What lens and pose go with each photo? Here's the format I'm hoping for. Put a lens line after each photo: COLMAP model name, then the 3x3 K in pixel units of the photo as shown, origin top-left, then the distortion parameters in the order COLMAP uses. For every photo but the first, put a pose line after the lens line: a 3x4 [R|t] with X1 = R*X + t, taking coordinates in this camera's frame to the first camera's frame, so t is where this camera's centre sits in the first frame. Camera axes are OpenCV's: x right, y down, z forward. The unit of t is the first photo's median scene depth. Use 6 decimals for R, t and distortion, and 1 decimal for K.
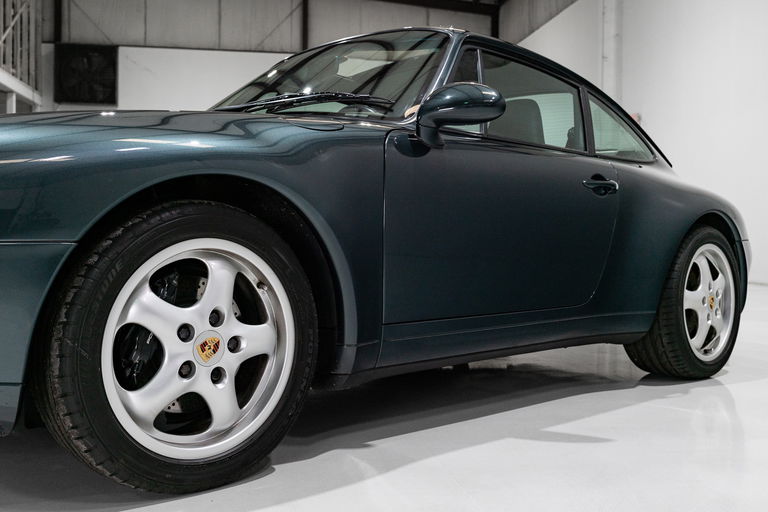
lens RADIAL K [[792.9, 0, 373.1], [0, 792.9, 245.2], [0, 0, 1]] dist [-0.006988, 0.000000]
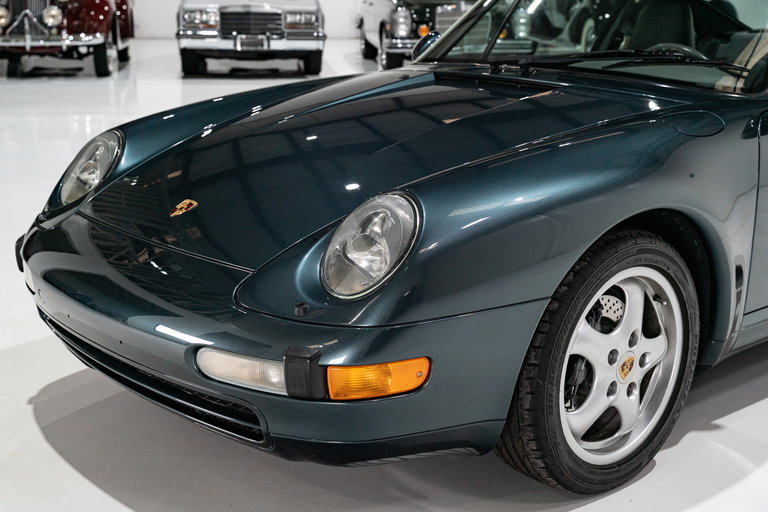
lens RADIAL K [[1084.2, 0, 379.4], [0, 1084.2, 251.4], [0, 0, 1]] dist [0.020048, 0.000000]
pose [[0.999399, 0.000996, -0.034653, -0.438491], [0.006967, 0.973422, 0.228913, -0.324706], [0.033960, -0.229017, 0.972830, -0.369329]]
